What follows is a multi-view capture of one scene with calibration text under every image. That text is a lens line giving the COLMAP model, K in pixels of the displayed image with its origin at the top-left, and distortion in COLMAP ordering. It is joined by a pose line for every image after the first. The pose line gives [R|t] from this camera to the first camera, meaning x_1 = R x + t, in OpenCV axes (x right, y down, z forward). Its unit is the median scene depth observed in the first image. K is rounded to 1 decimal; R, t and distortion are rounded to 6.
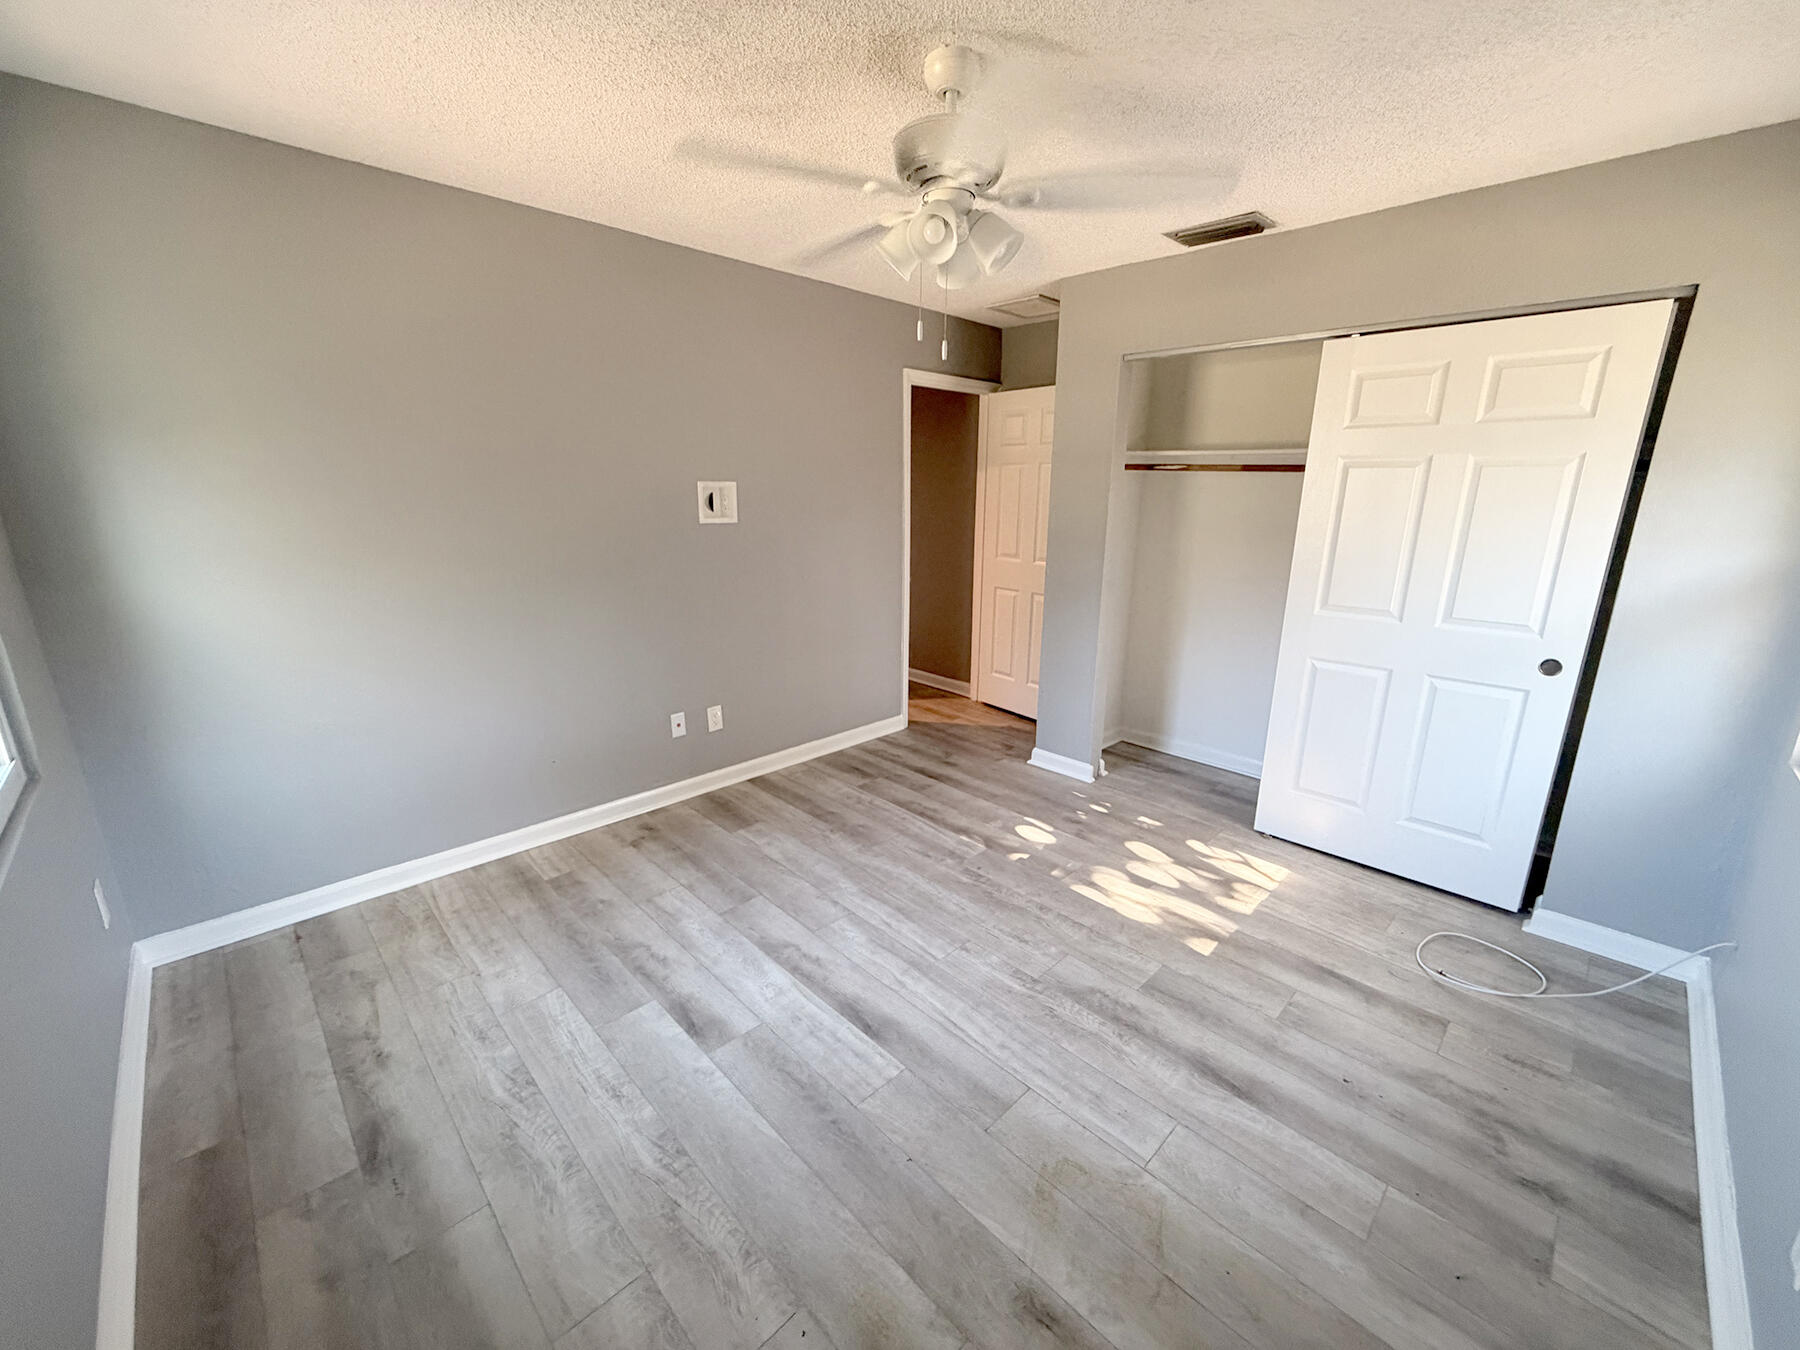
lens RADIAL K [[715.1, 0, 903.1], [0, 715.1, 670.0], [0, 0, 1]] dist [-0.002458, -0.000023]
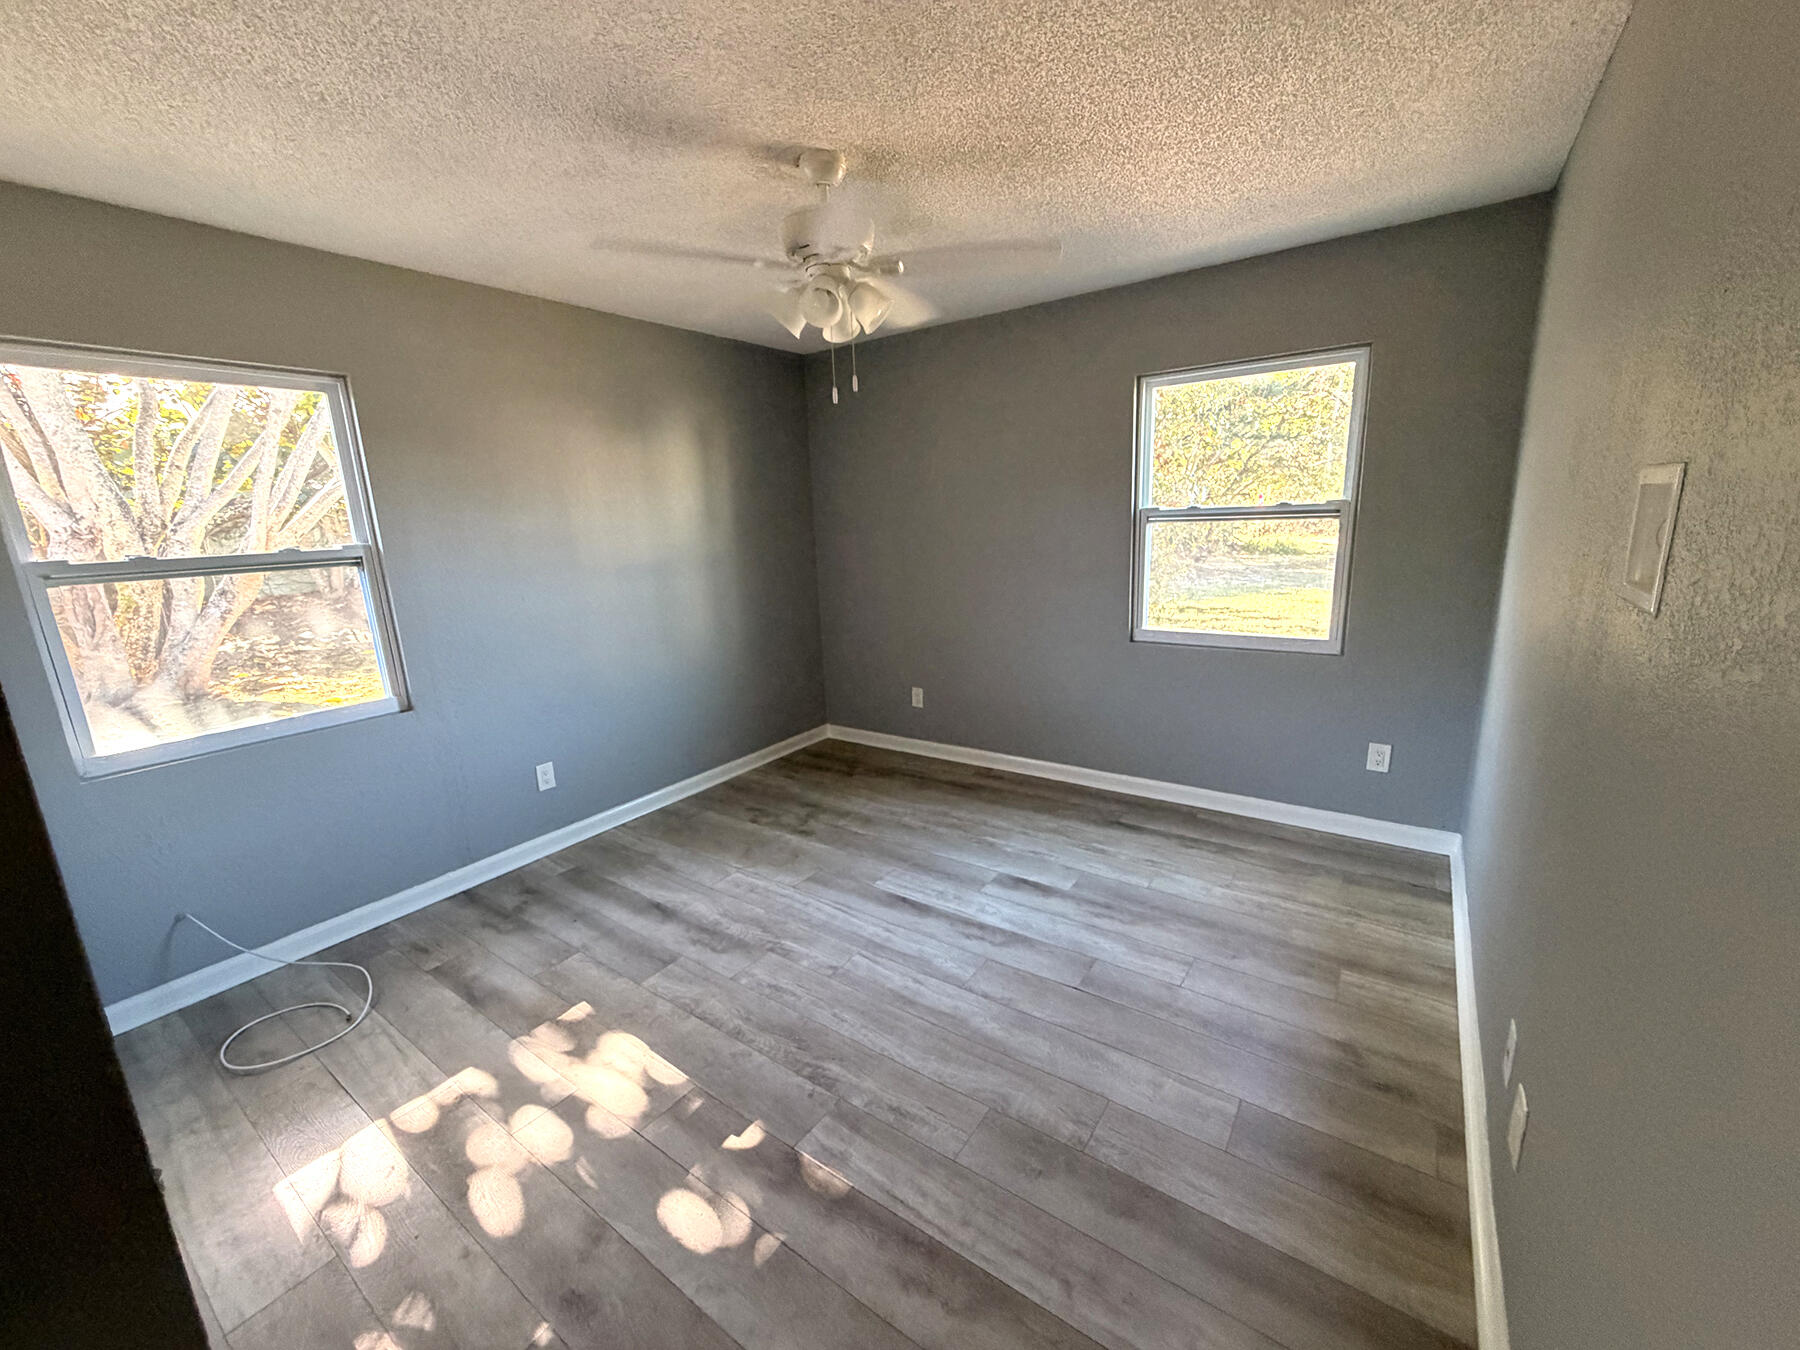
lens RADIAL K [[715.1, 0, 900.7], [0, 715.1, 674.0], [0, 0, 1]] dist [-0.002458, -0.000023]
pose [[-0.984055, 0.070443, -0.163319, 0.129379], [-0.012899, 0.887545, 0.460540, -0.445446], [0.177394, 0.455304, -0.872485, 1.712989]]
